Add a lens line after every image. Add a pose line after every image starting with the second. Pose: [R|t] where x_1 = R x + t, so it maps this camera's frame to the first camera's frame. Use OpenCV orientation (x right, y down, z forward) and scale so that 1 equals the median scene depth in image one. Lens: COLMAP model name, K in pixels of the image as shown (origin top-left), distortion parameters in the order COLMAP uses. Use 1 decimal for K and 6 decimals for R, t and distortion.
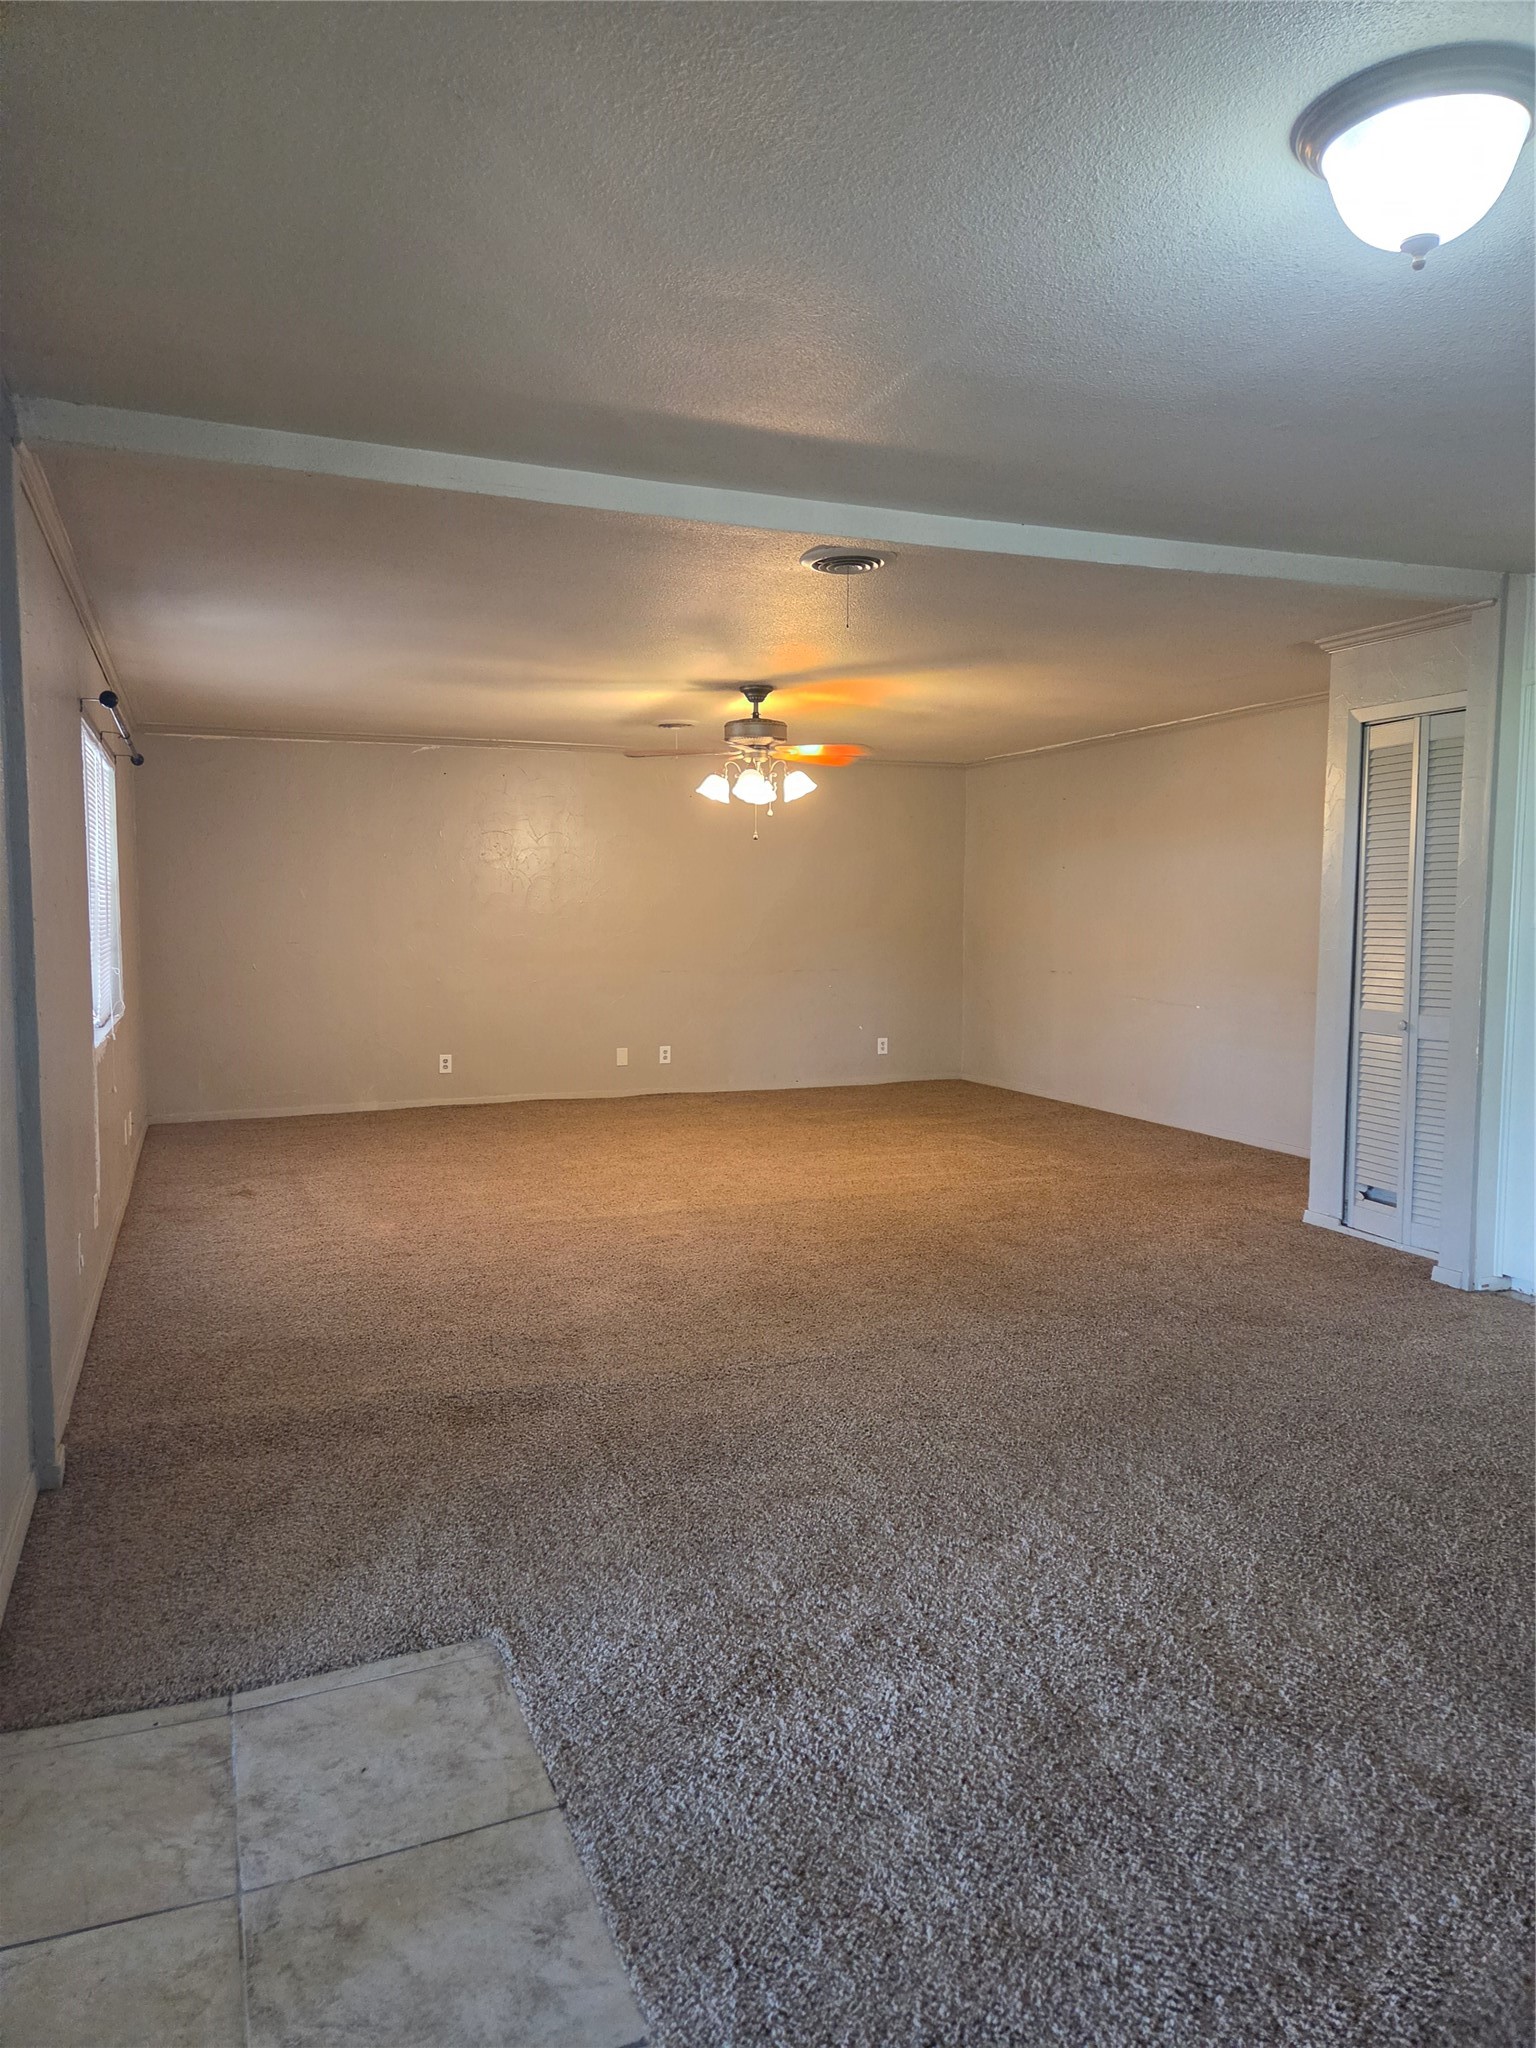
lens RADIAL K [[1370.4, 0, 768.0], [0, 1370.4, 1024.0], [0, 0, 1]] dist [0.006812, -0.001004]
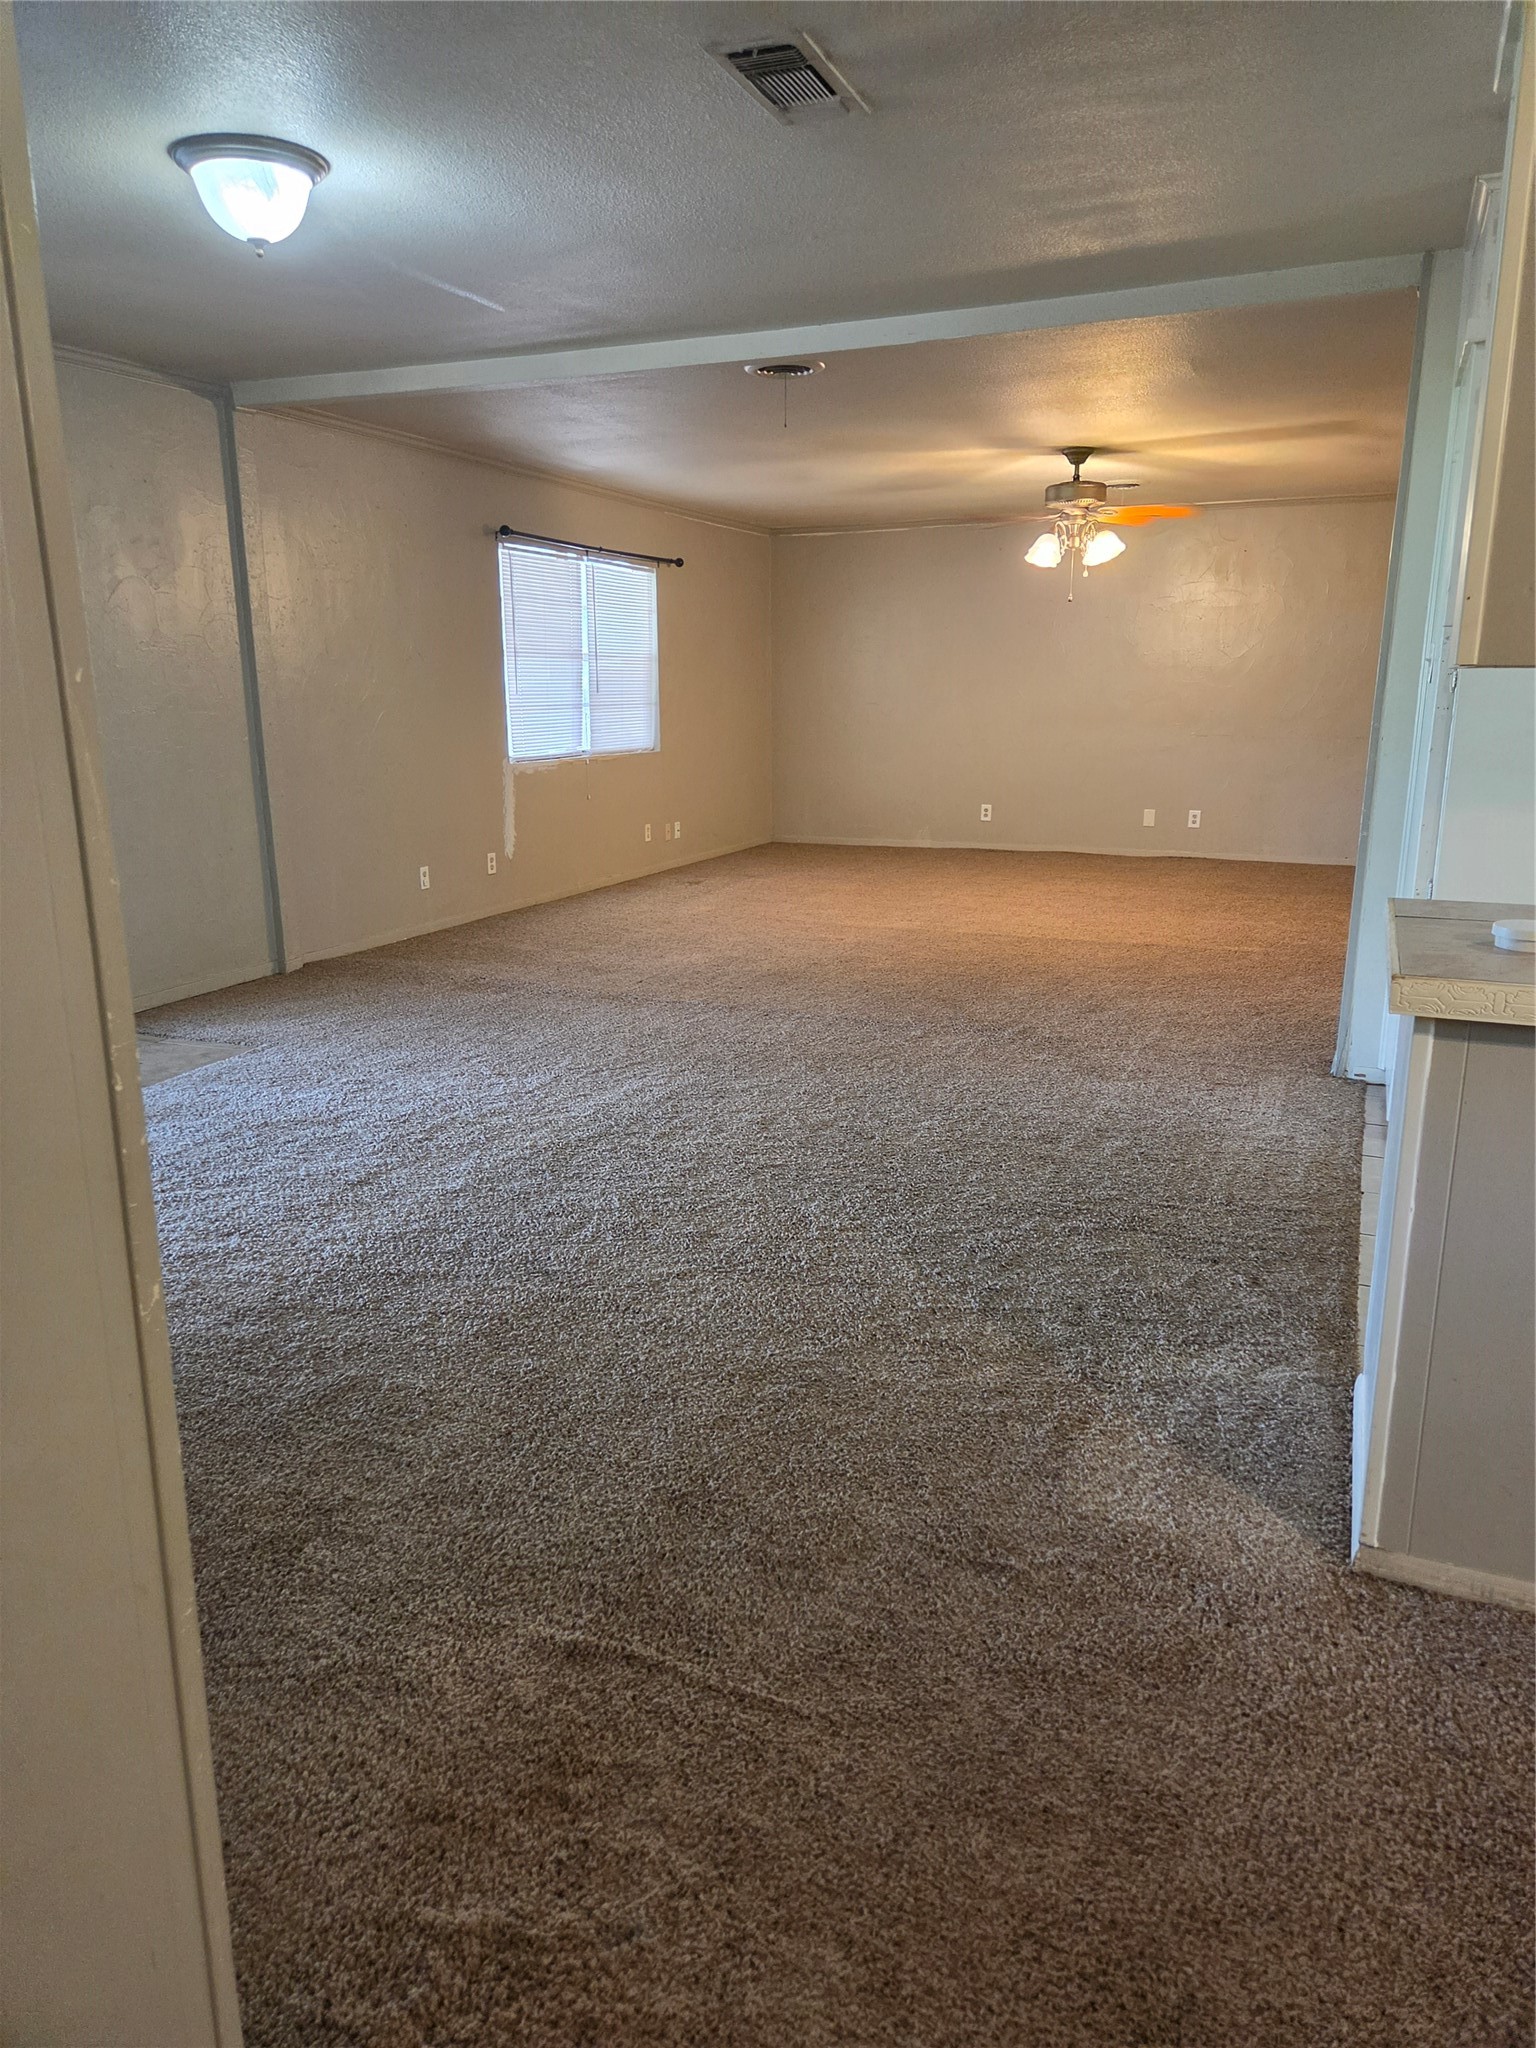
lens RADIAL K [[1416.6, 0, 768.0], [0, 1416.6, 1024.0], [0, 0, 1]] dist [-0.001816, -0.002387]
pose [[0.715633, 0.160868, -0.679699, 0.623657], [-0.055425, 0.983127, 0.174326, 0.009114], [0.696274, -0.087081, 0.712474, 0.030806]]
